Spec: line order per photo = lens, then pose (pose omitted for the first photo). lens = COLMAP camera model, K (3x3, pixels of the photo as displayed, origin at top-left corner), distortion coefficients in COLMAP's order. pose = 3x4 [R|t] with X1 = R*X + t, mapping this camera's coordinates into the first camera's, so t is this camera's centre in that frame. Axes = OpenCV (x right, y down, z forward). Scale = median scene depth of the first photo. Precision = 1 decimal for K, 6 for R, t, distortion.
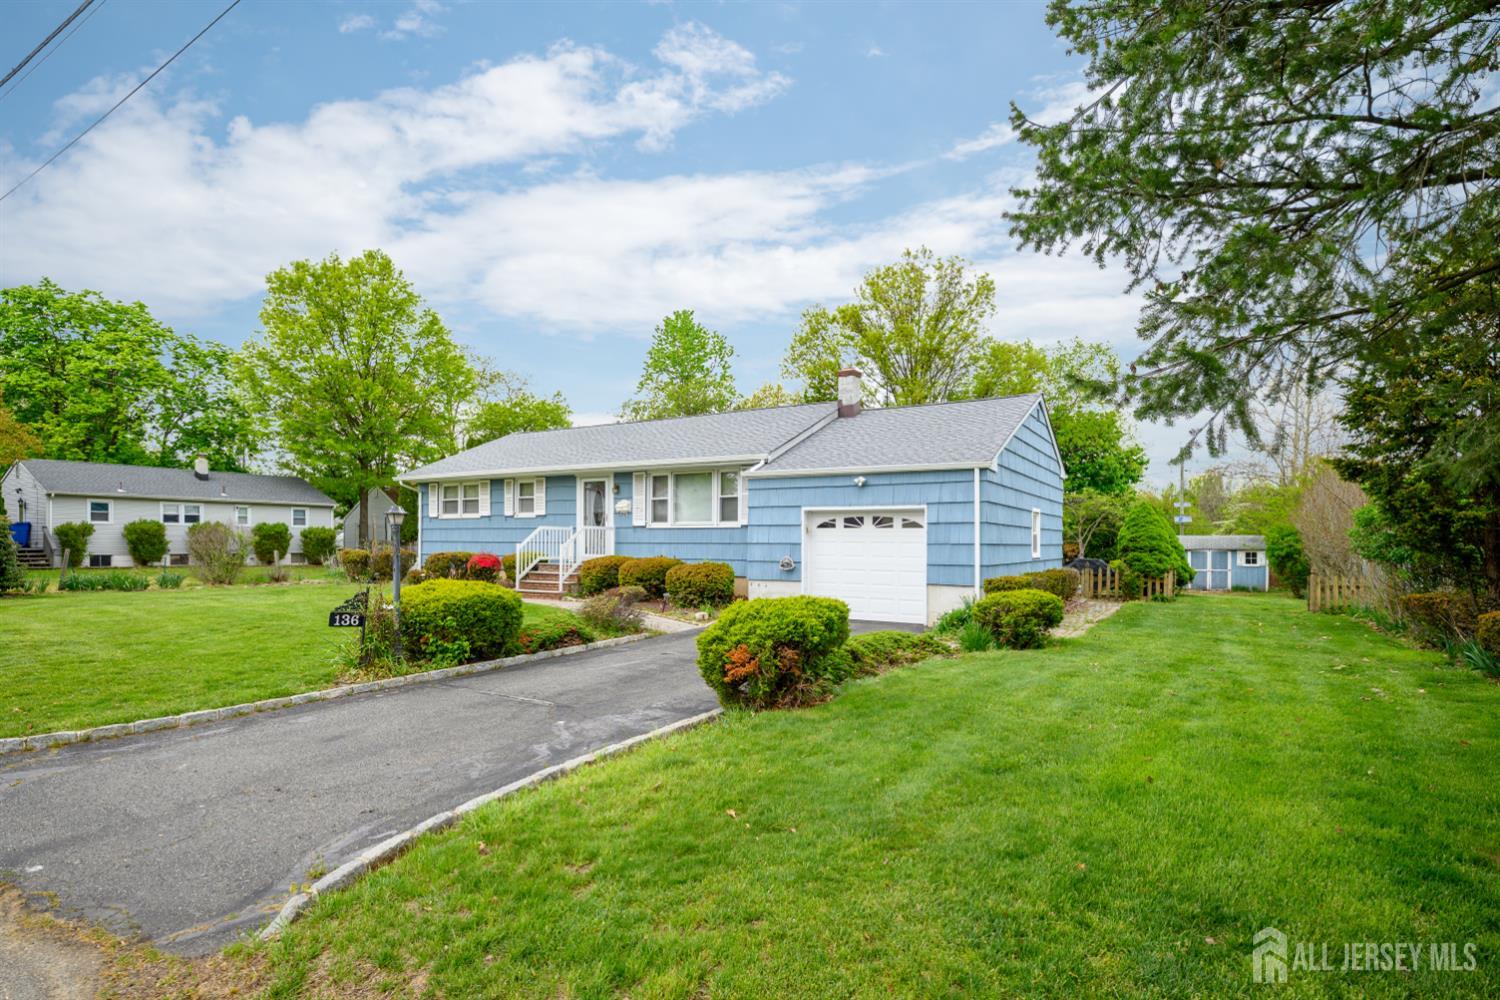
lens RADIAL K [[761.2, 0, 748.9], [0, 761.2, 548.6], [0, 0, 1]] dist [0.000459, 0.000009]
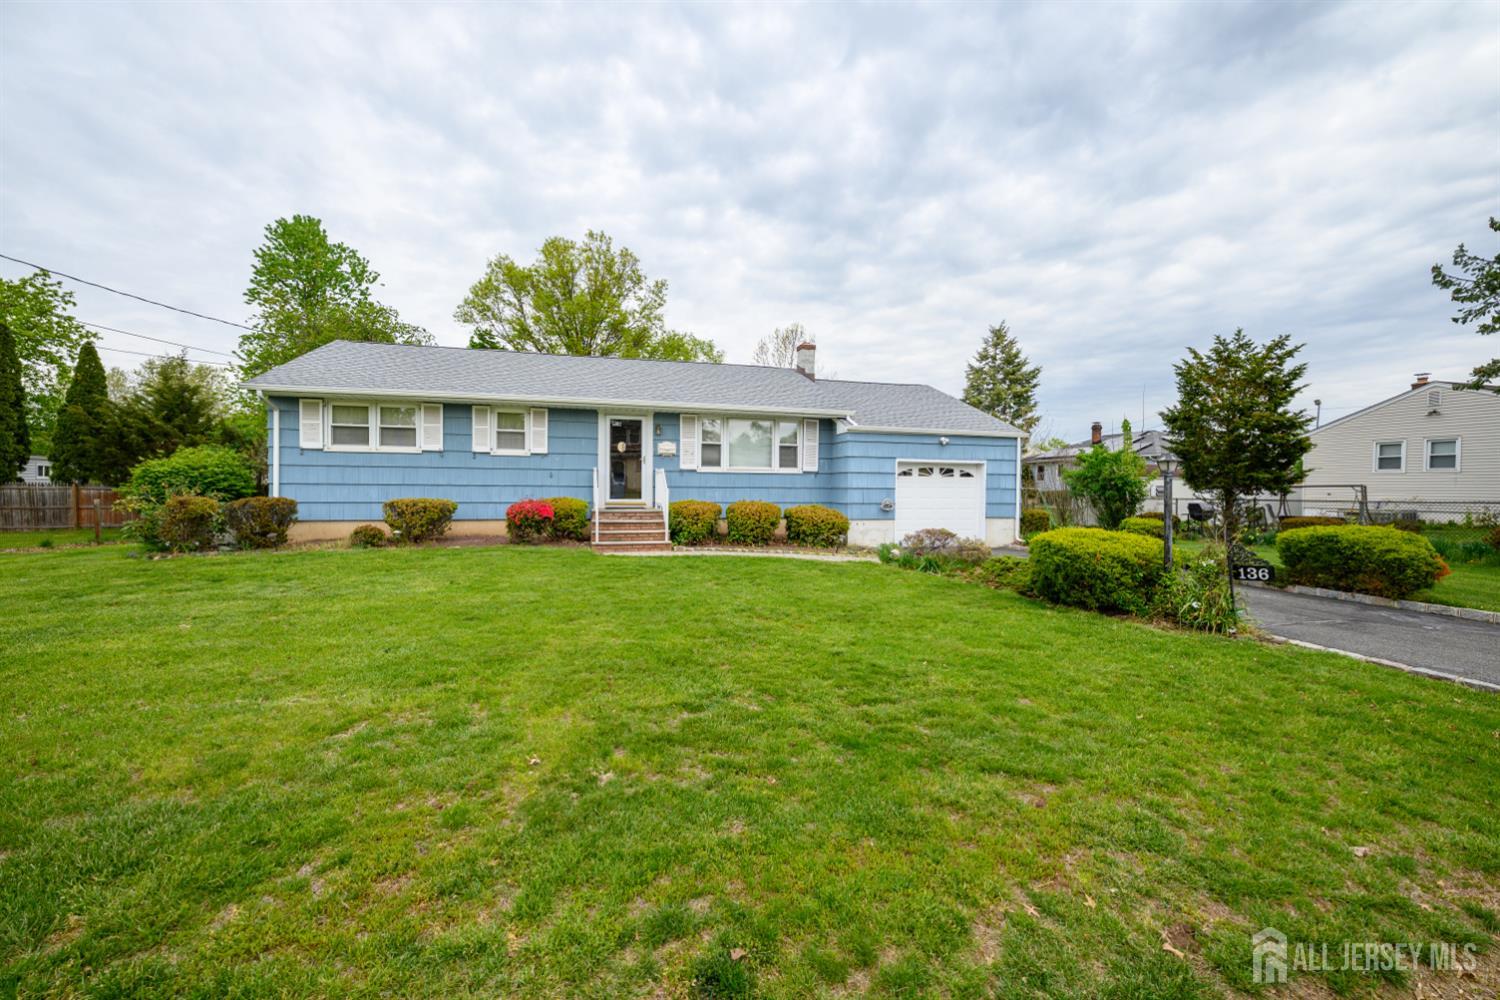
lens RADIAL K [[602.1, 0, 752.9], [0, 602.1, 501.9], [0, 0, 1]] dist [0.000205, 0.000236]
pose [[0.687539, -0.017353, 0.725940, -0.692331], [0.001309, 0.999742, 0.022659, -0.006044], [-0.726146, -0.014629, 0.687385, 0.437331]]
